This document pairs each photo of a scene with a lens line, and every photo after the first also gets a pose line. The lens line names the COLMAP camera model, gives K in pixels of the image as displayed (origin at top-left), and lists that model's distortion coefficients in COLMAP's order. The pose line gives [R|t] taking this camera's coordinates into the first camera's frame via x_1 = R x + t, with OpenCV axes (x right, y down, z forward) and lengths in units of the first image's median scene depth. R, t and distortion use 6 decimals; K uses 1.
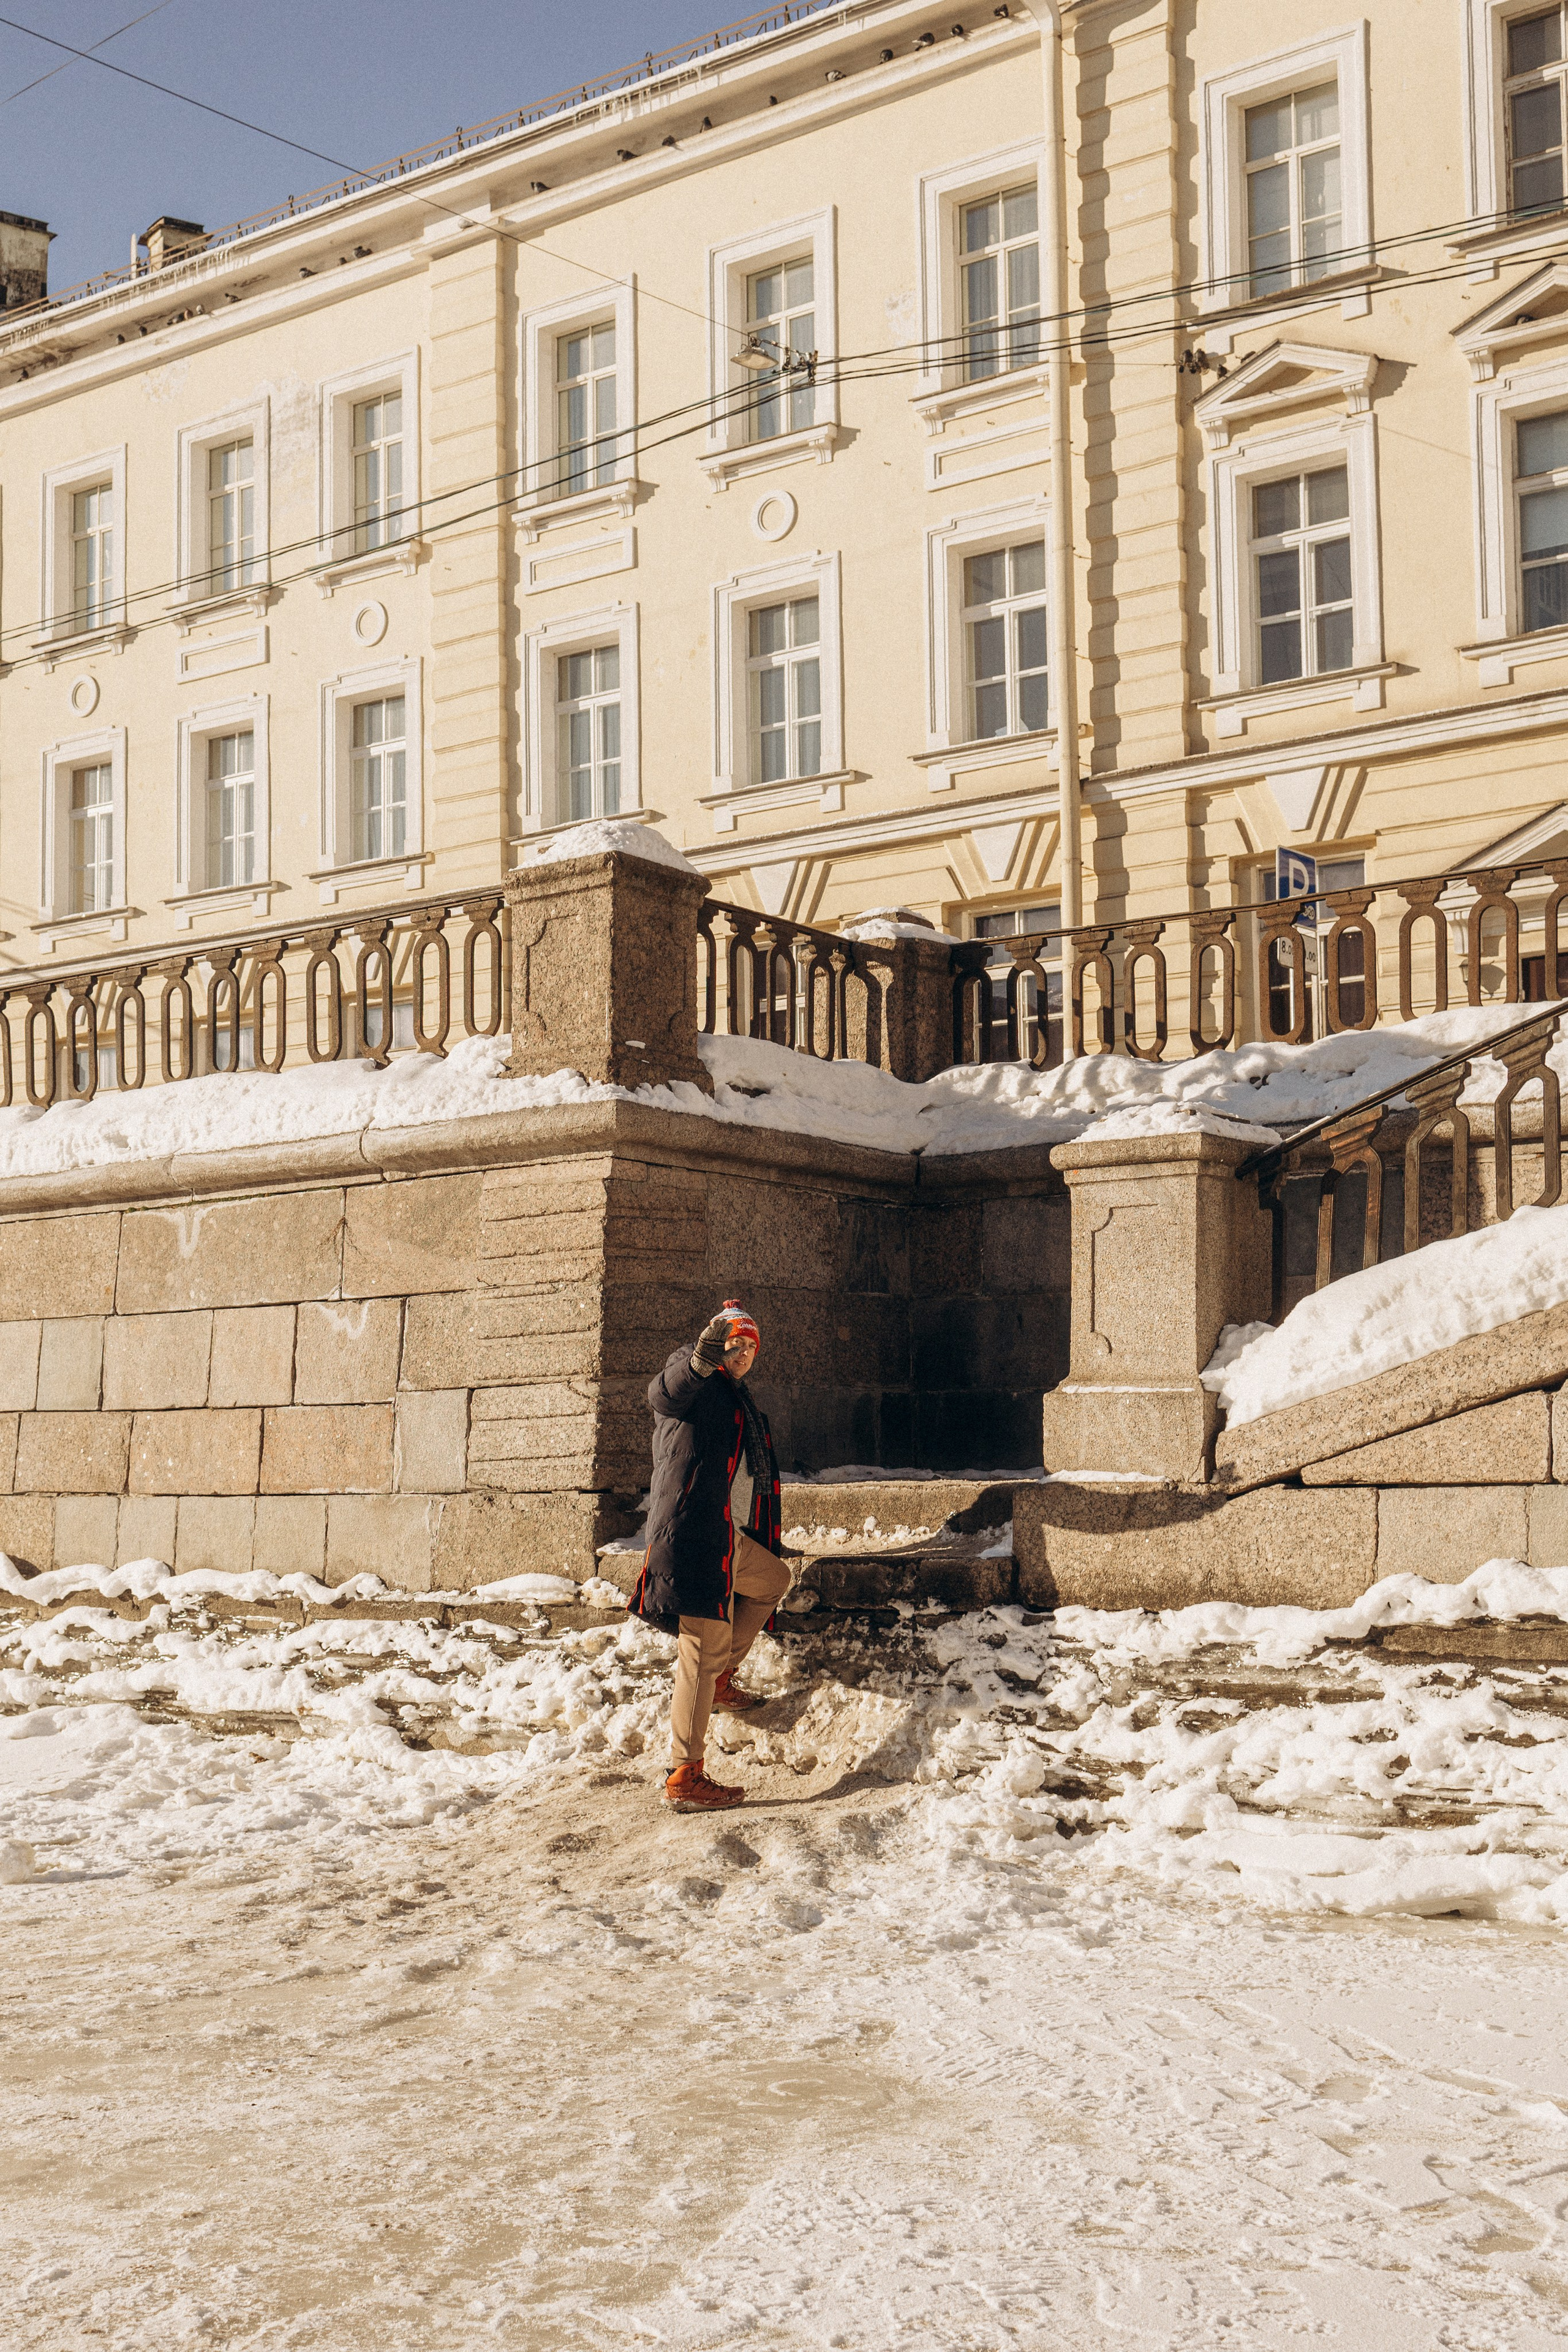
lens RADIAL K [[3025.1, 0, 598.8], [0, 3025.1, 1292.8], [0, 0, 1]] dist [0.013209, 0.086843]
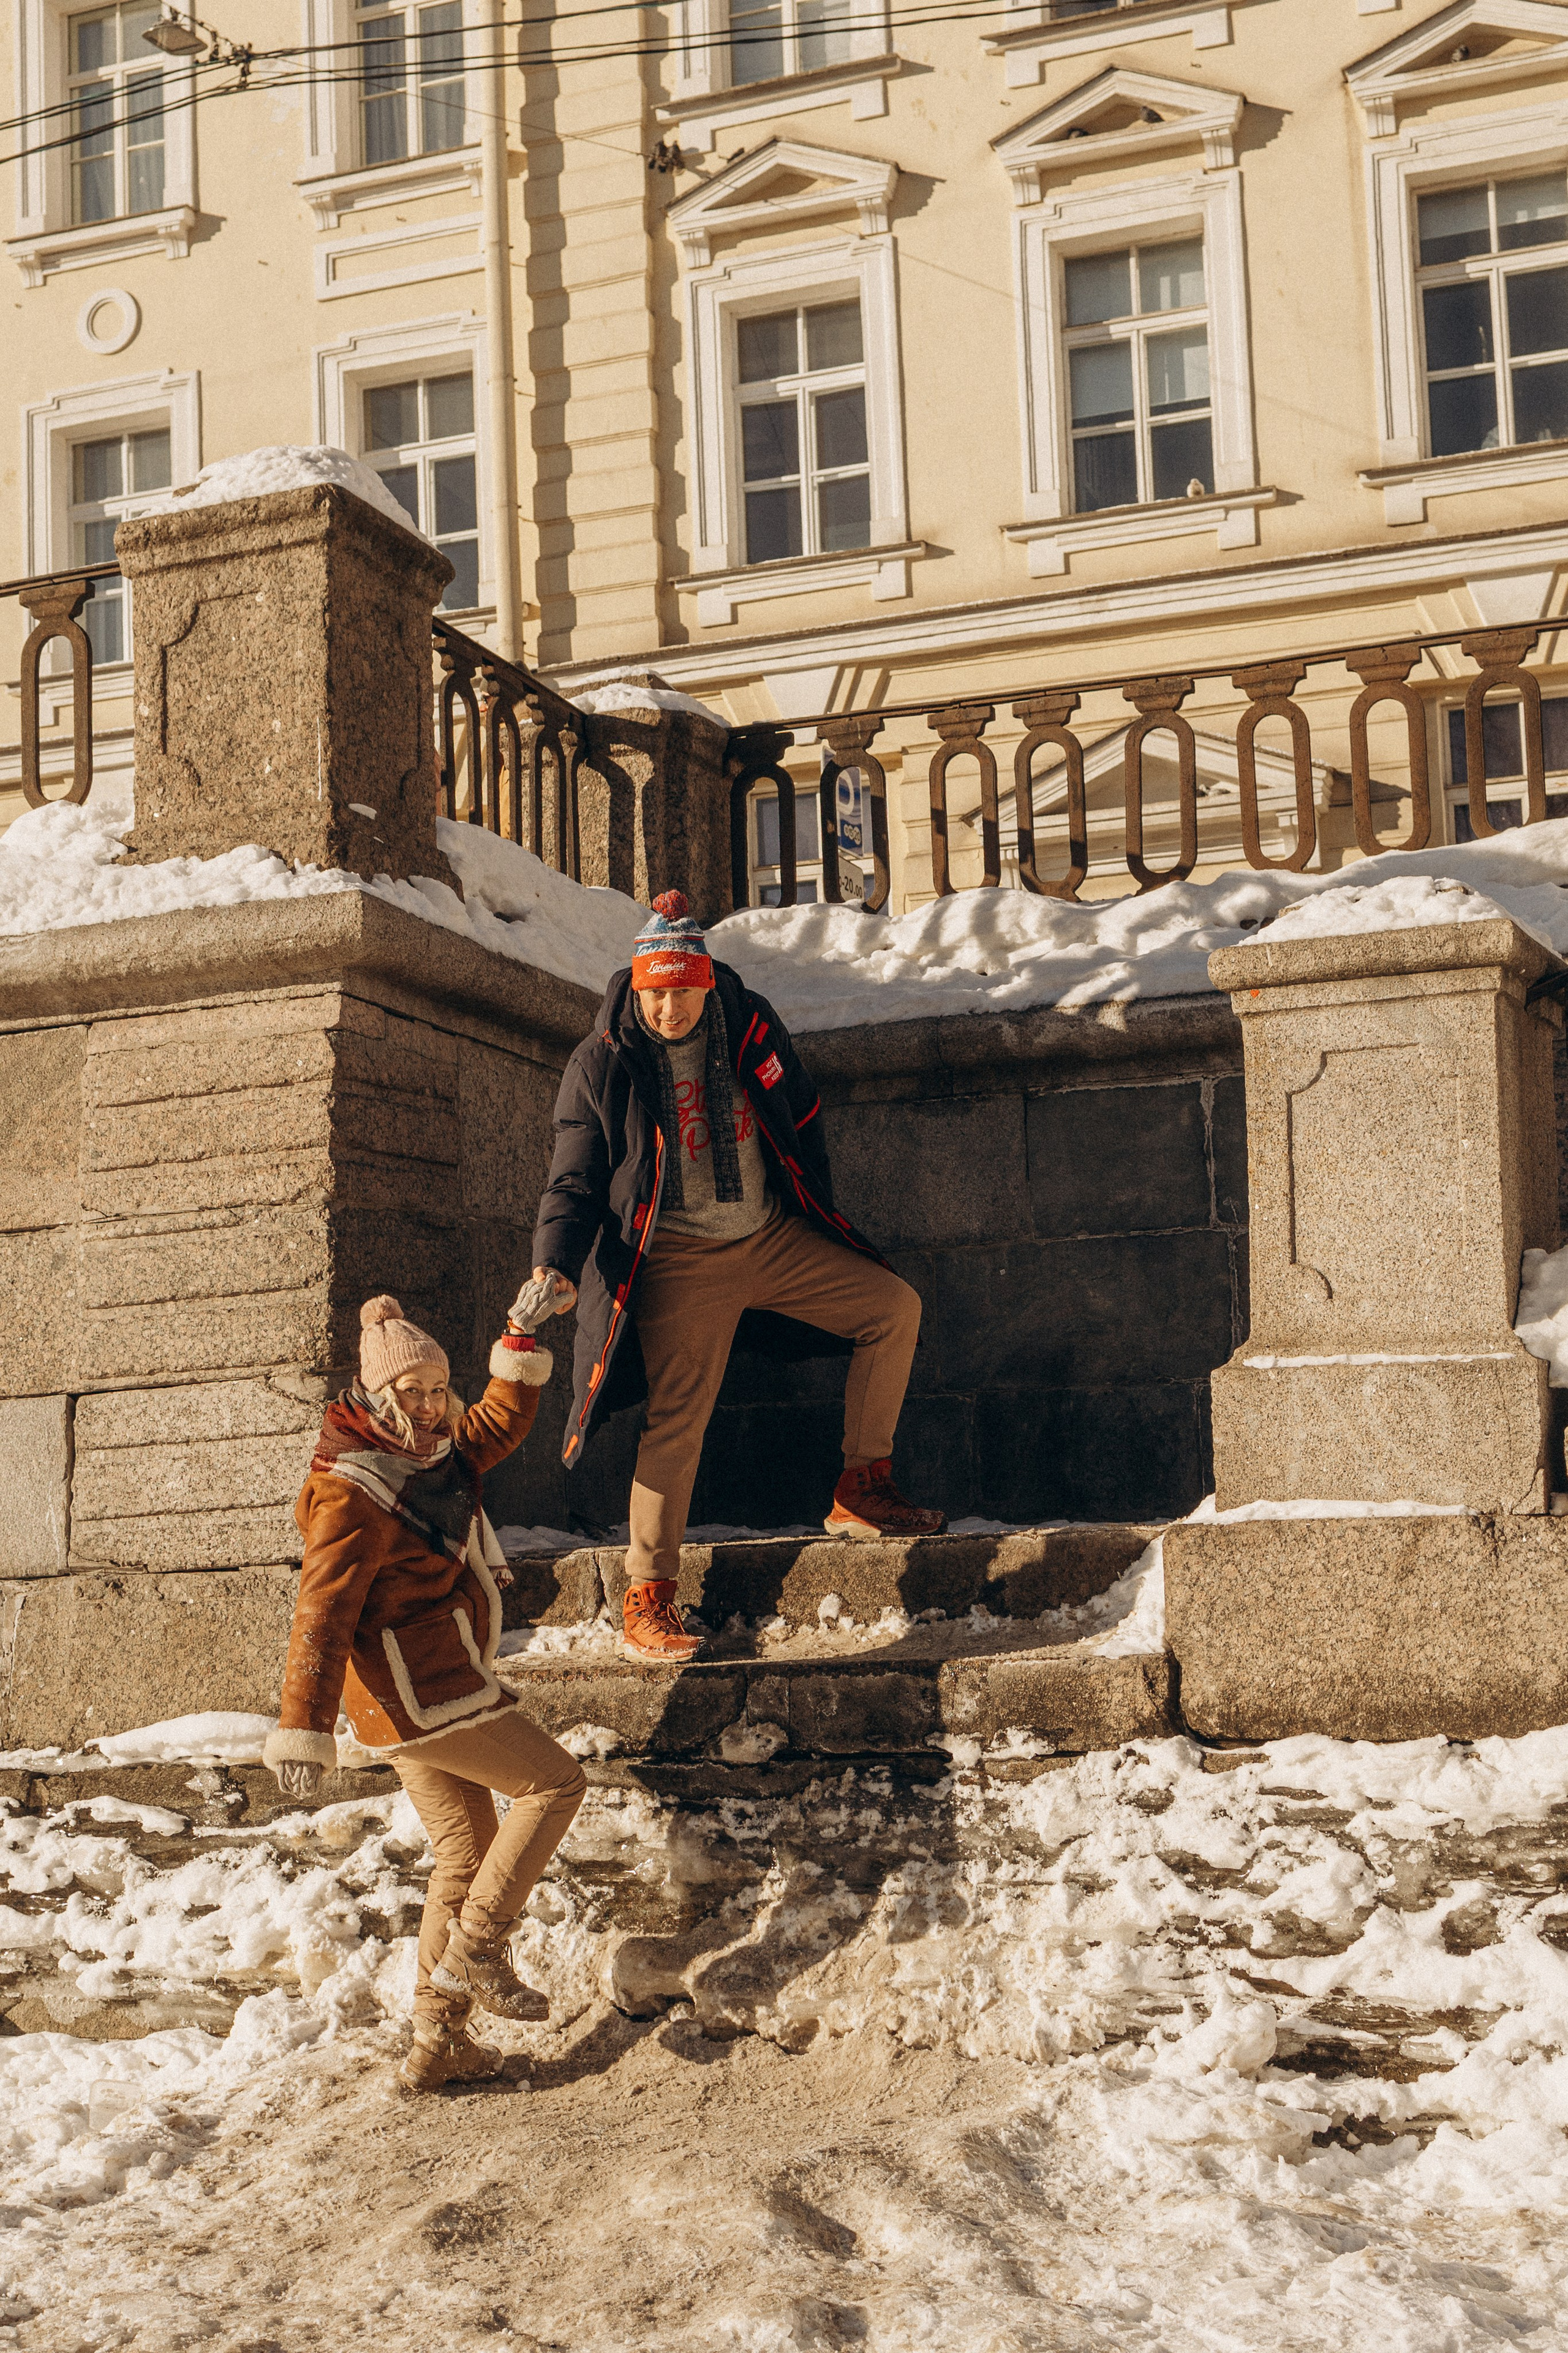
lens RADIAL K [[3475.6, 0, 782.2], [0, 3475.6, 1223.1], [0, 0, 1]] dist [0.021601, -0.025838]
pose [[0.955077, 0.007650, 0.296258, -0.110648], [0.004851, 0.999129, -0.041440, 0.027406], [-0.296317, 0.041015, 0.954209, 0.326372]]
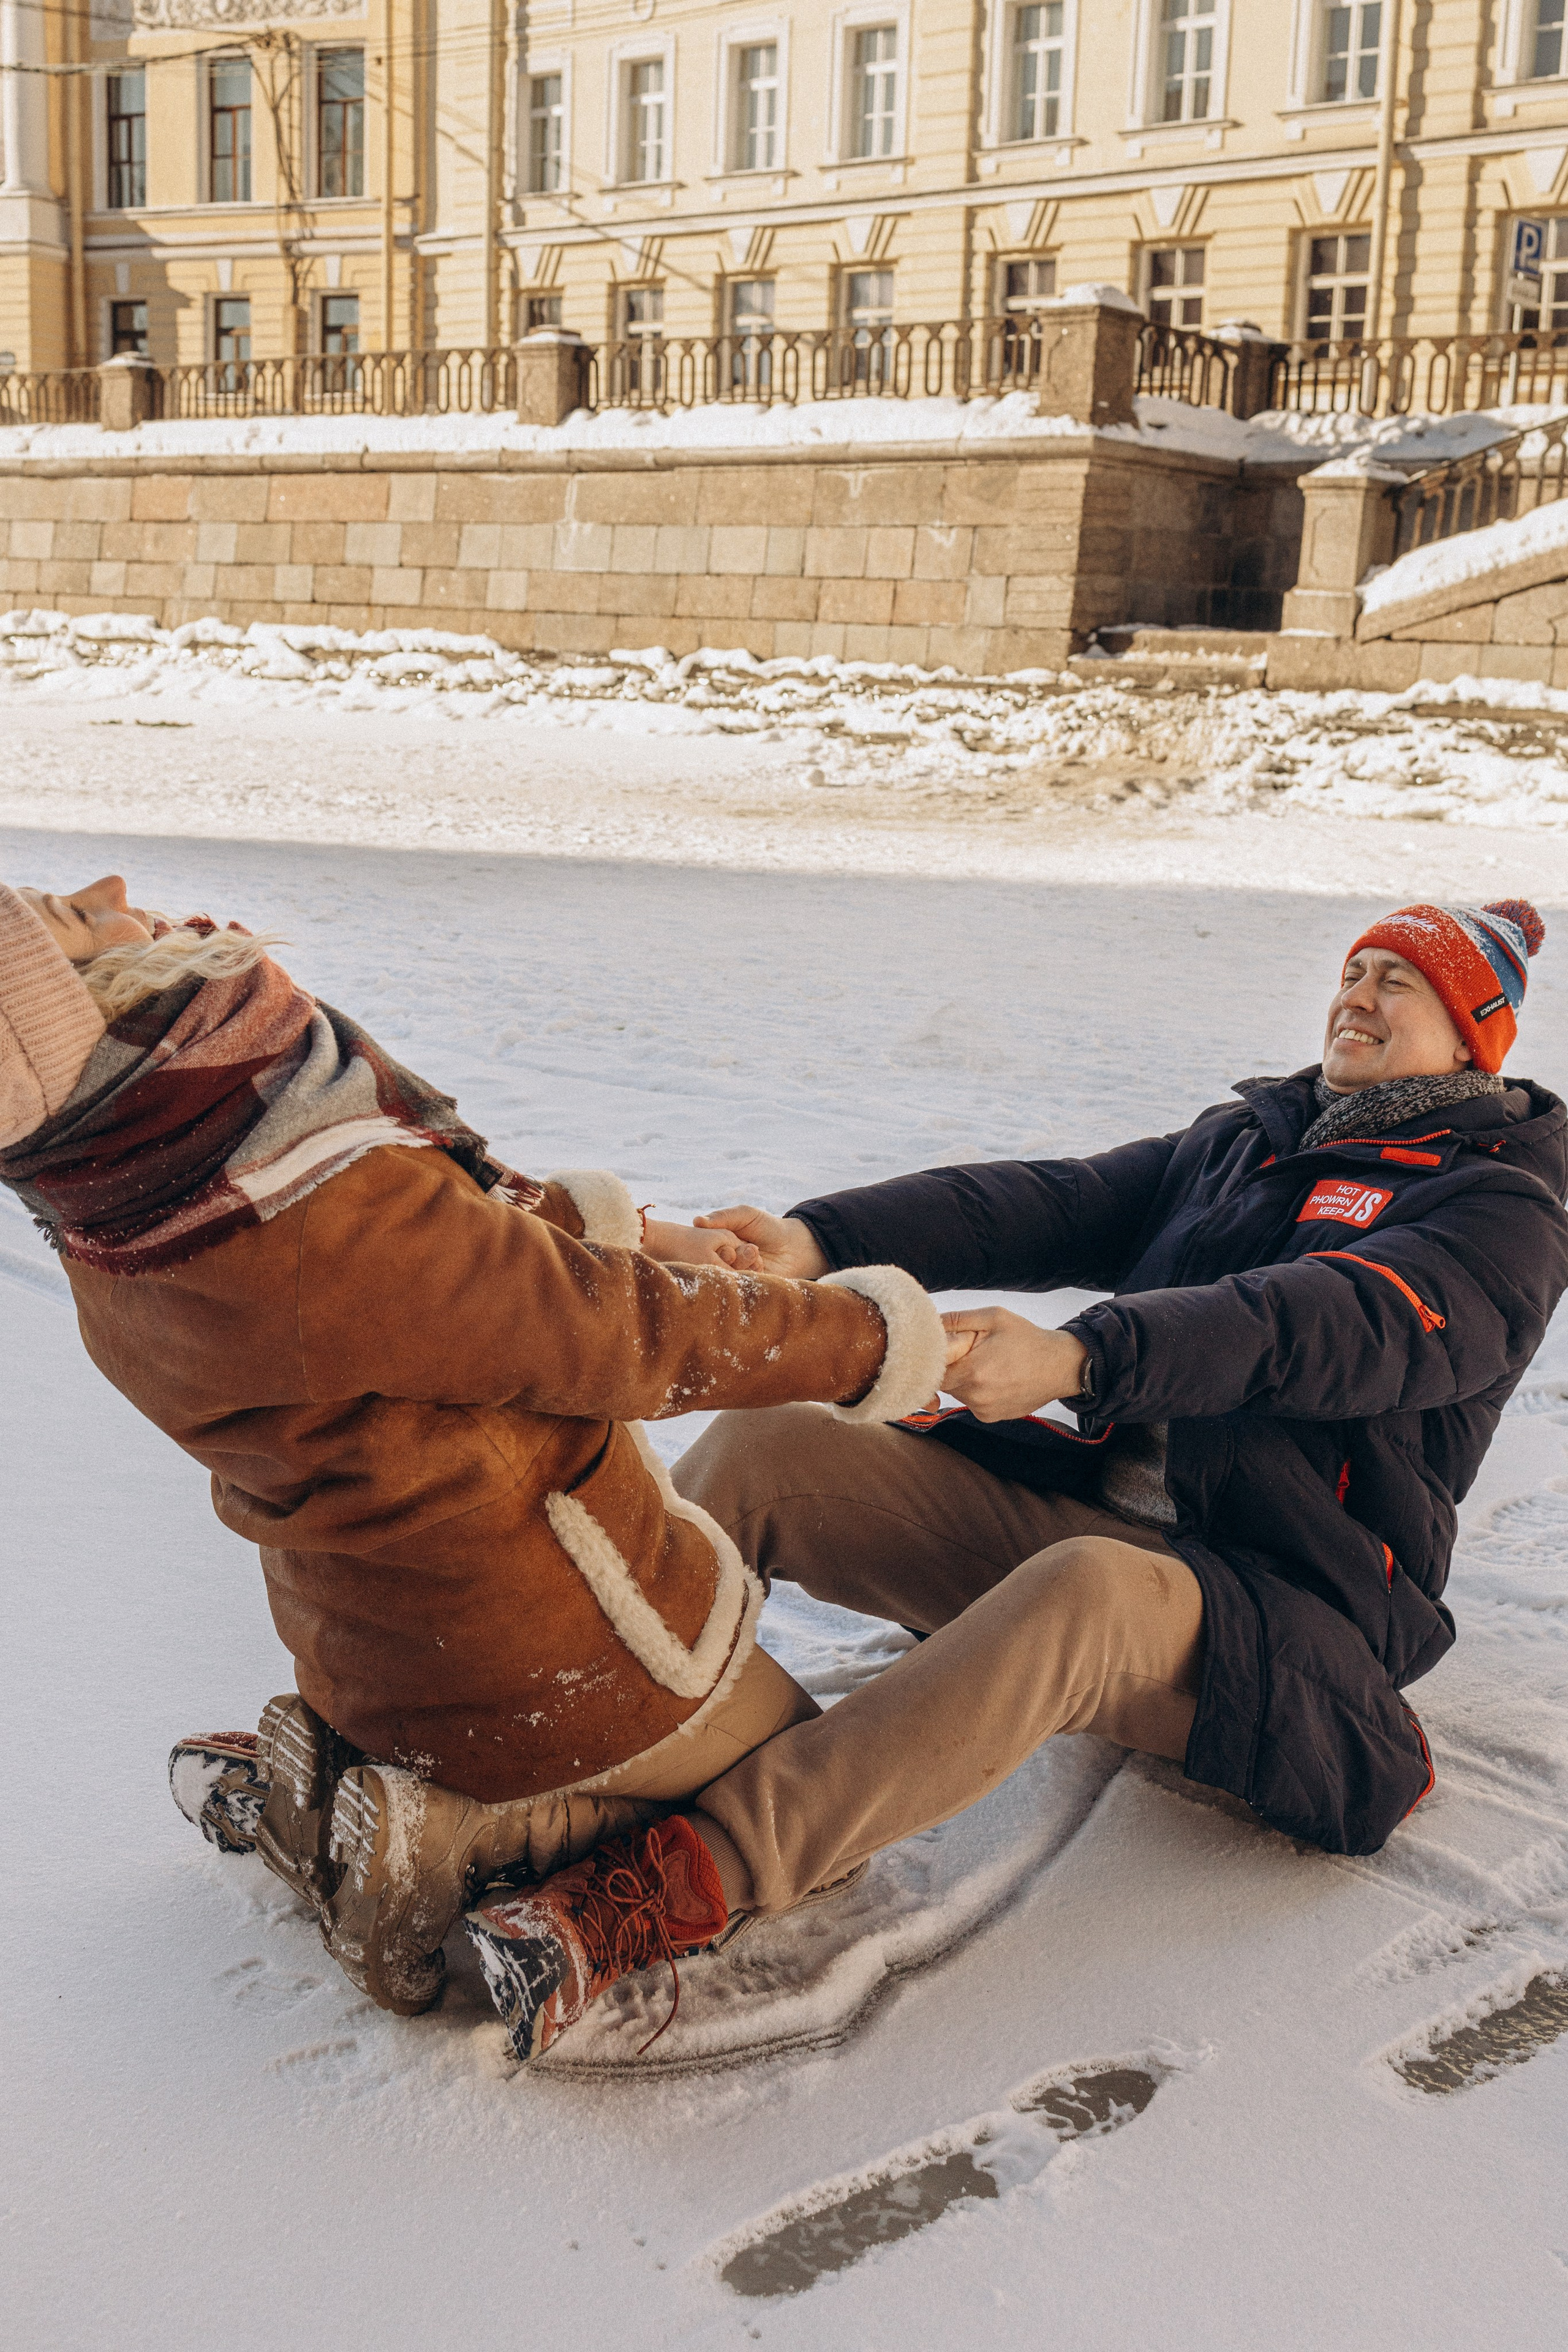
lens RADIAL K [[2729.9, 0, 783.8], [0, 2729.9, 1214.6], [0, 0, 1]] dist [-0.037573, 0.003178]
pose [[0.997030, 0.059755, -0.048575, -0.078547], [-0.044745, 0.962903, 0.266111, -0.035264], [0.062674, -0.263147, 0.962718, -0.880400]]
